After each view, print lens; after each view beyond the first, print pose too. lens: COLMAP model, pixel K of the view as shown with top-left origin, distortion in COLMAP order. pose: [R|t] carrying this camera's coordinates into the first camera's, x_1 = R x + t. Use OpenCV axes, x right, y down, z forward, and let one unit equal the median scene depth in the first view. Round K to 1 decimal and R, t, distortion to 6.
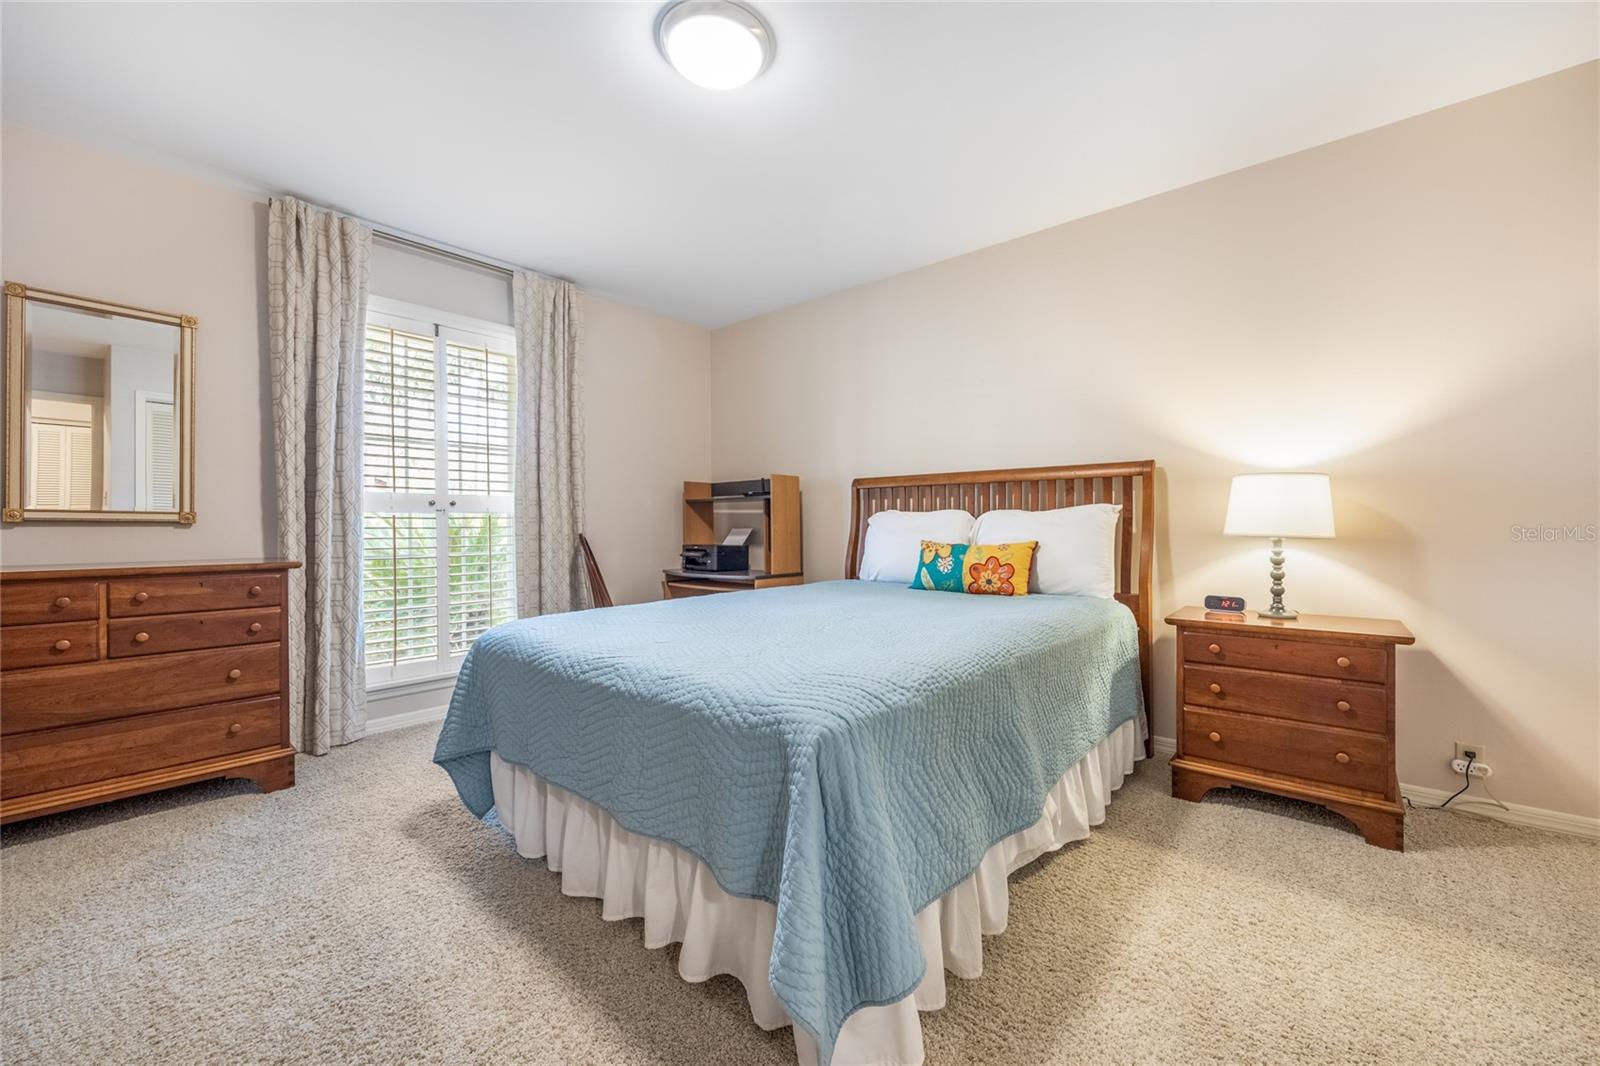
lens RADIAL K [[612.2, 0, 795.5], [0, 612.2, 525.2], [0, 0, 1]] dist [-0.002830, -0.000300]
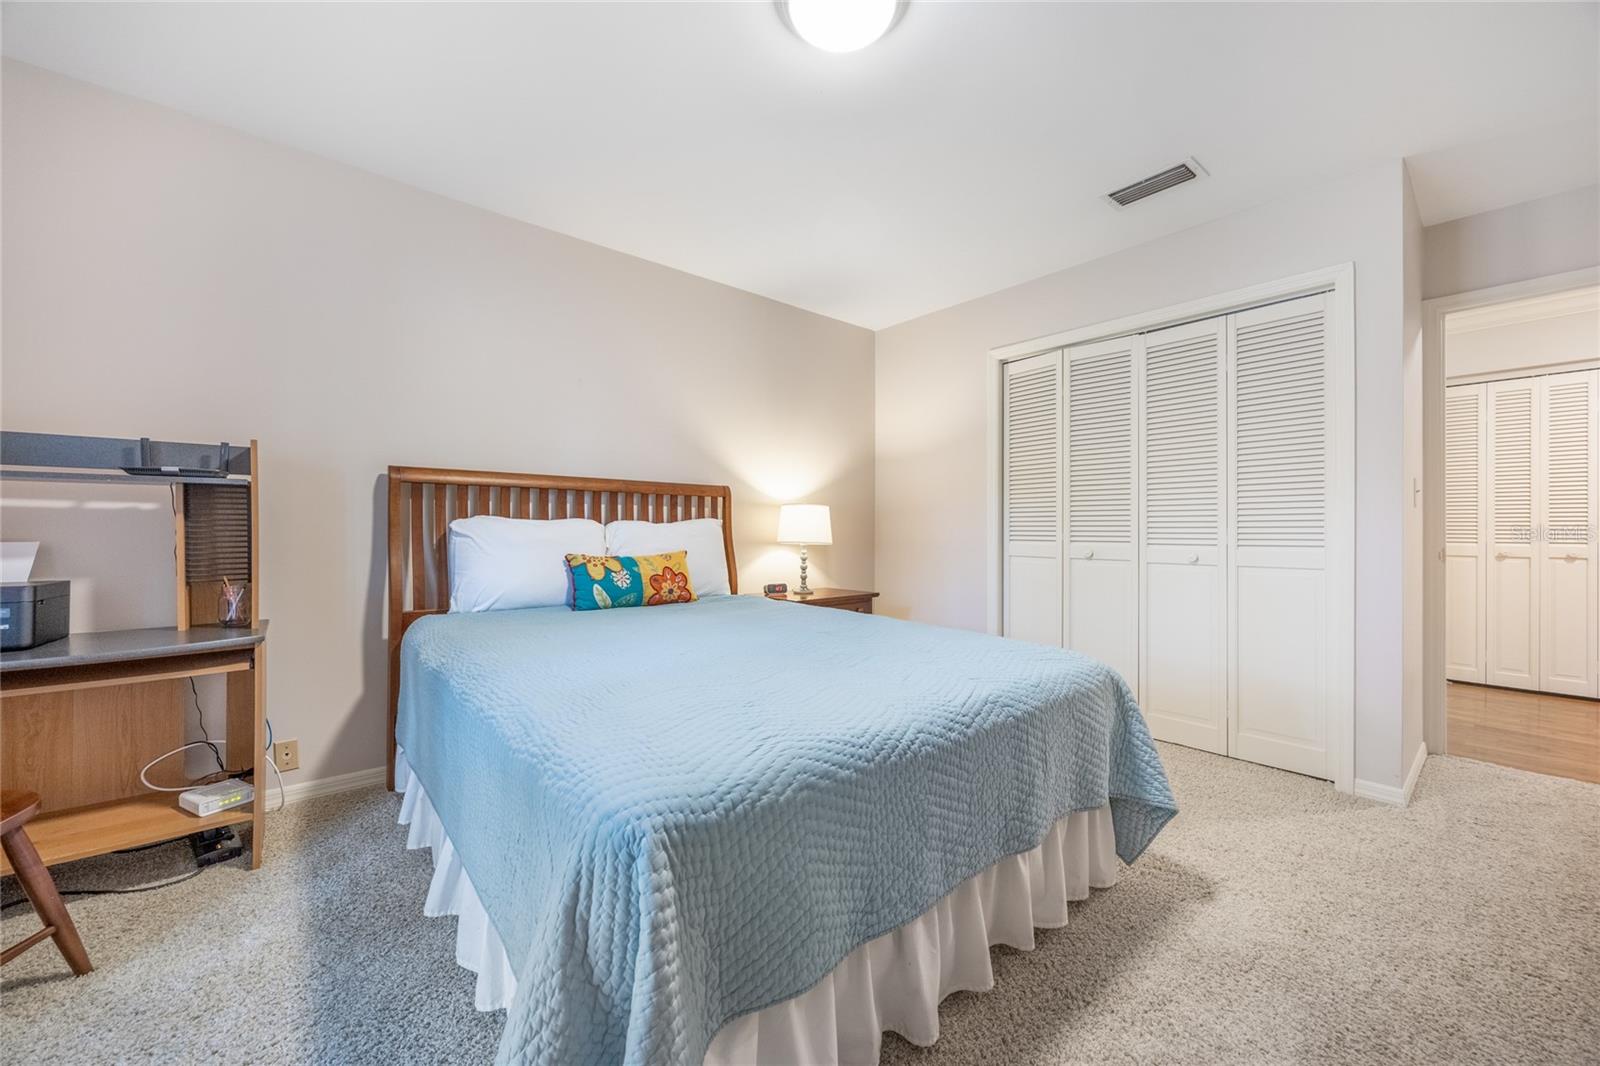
lens RADIAL K [[612.2, 0, 798.4], [0, 612.2, 530.8], [0, 0, 1]] dist [-0.002830, -0.000300]
pose [[0.154359, 0.005427, 0.988000, -0.657415], [-0.004980, 0.999976, -0.004715, -0.005369], [-0.988002, -0.004192, 0.154383, 0.616461]]
